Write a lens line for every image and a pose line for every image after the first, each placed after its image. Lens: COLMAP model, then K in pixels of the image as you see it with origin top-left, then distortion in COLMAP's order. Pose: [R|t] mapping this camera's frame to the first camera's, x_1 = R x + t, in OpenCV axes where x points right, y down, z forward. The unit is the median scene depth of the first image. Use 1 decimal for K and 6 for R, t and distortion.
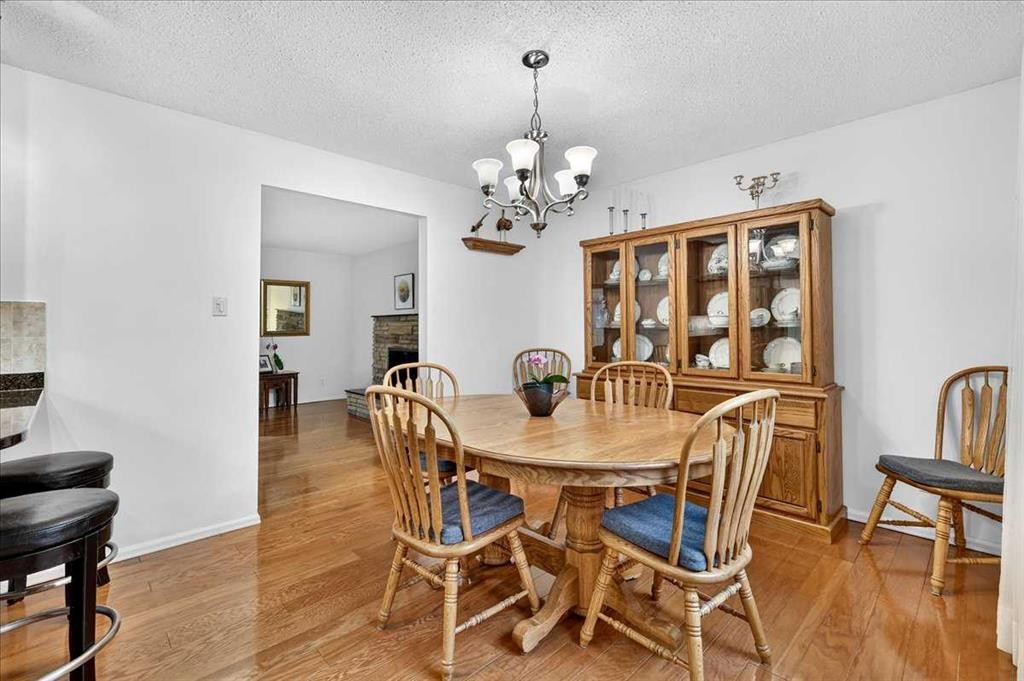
lens RADIAL K [[445.4, 0, 515.1], [0, 445.4, 329.8], [0, 0, 1]] dist [0.001638, -0.000189]
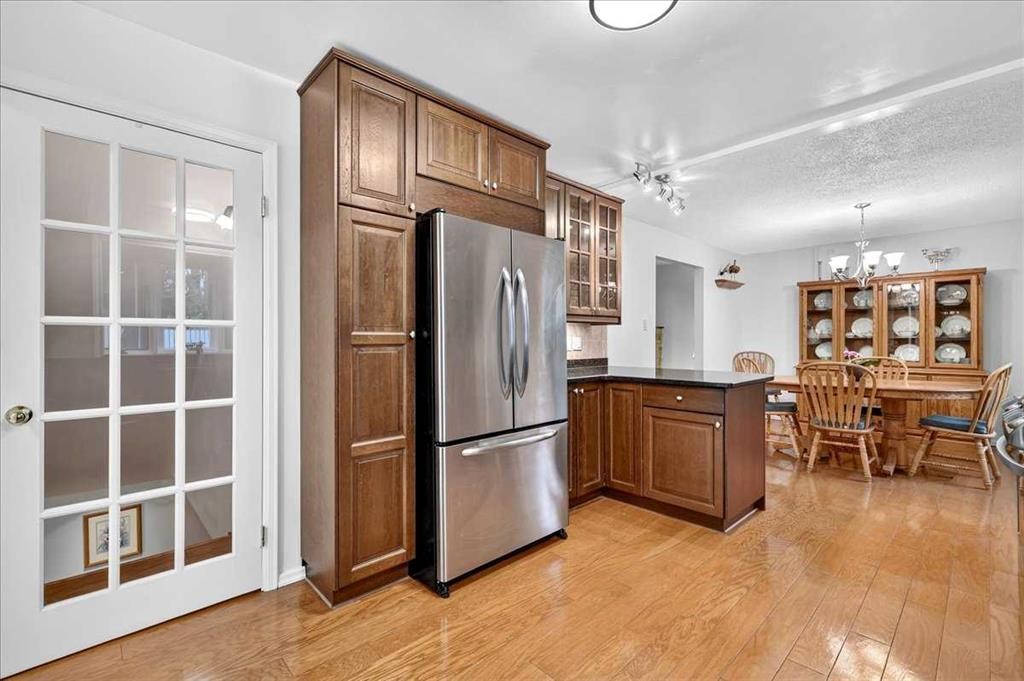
lens RADIAL K [[445.4, 0, 509.7], [0, 445.4, 344.1], [0, 0, 1]] dist [0.001638, -0.000189]
pose [[0.999487, 0.005537, -0.031554, -0.818731], [-0.005077, 0.999880, 0.014635, -0.000021], [0.031631, -0.014467, 0.999395, -0.606362]]
